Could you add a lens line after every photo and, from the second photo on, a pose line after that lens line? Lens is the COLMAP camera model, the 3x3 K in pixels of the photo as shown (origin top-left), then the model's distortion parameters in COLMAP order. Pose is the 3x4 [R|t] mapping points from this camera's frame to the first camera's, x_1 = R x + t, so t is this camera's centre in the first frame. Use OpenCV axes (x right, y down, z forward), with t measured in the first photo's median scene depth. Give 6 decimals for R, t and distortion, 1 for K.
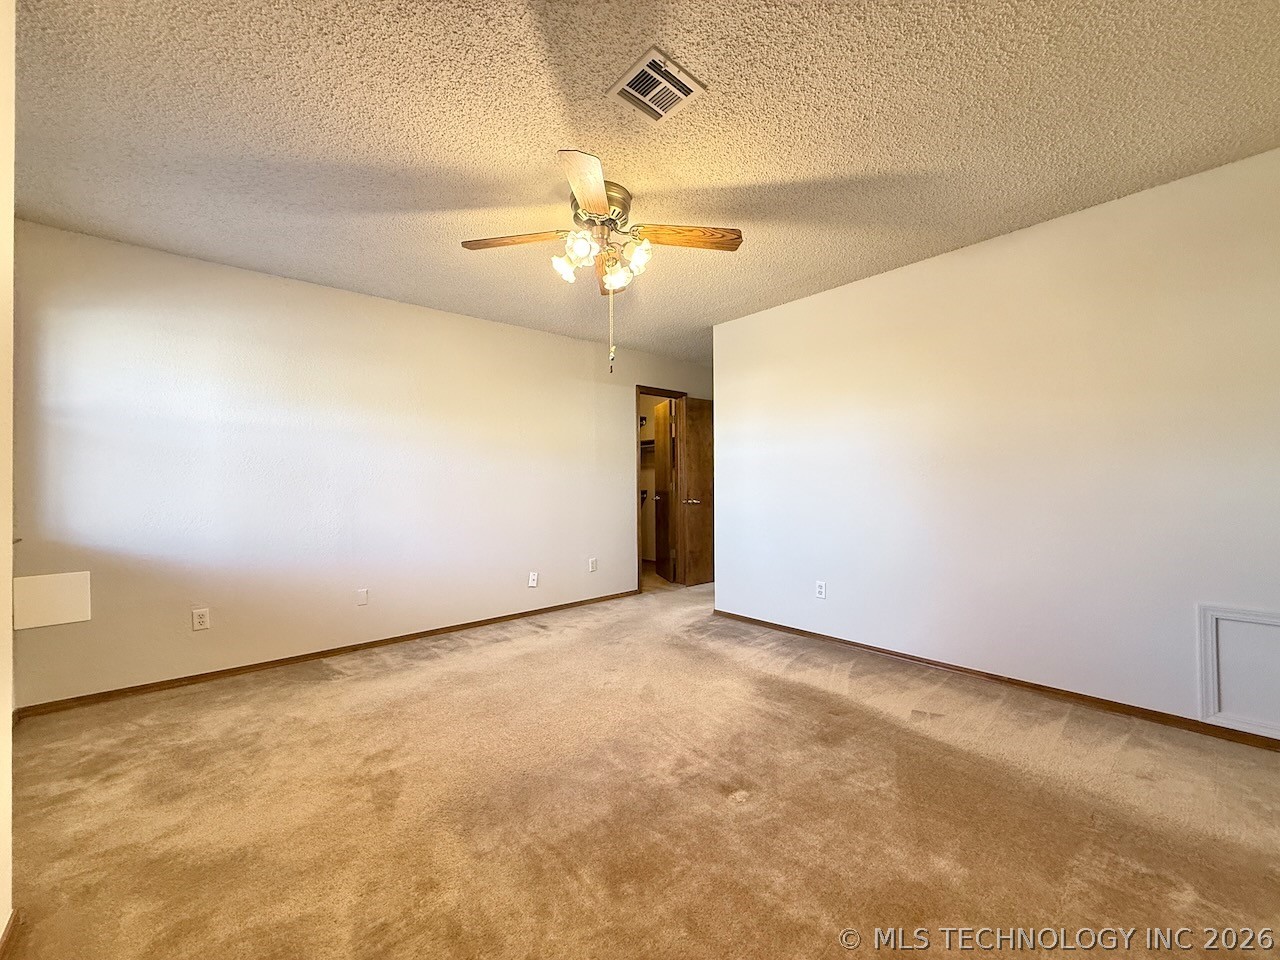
lens RADIAL K [[508.4, 0, 635.8], [0, 508.4, 480.5], [0, 0, 1]] dist [-0.000256, 0.000303]
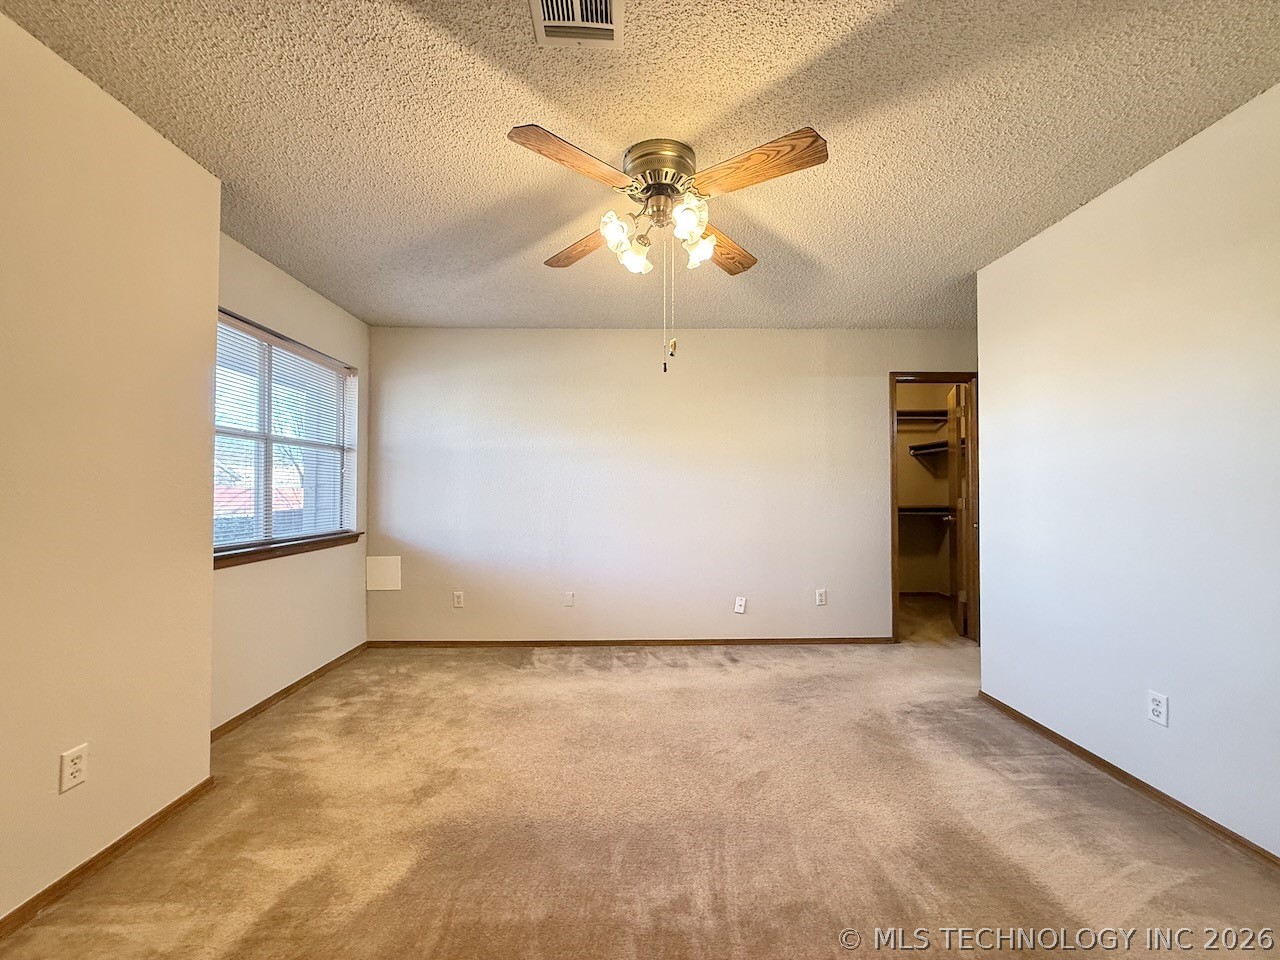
lens RADIAL K [[508.4, 0, 640.5], [0, 508.4, 479.7], [0, 0, 1]] dist [-0.000256, 0.000303]
pose [[0.769862, -0.004978, -0.638191, 0.311093], [-0.003528, 0.999921, -0.012054, -0.020738], [0.638200, 0.011532, 0.769784, 0.248357]]
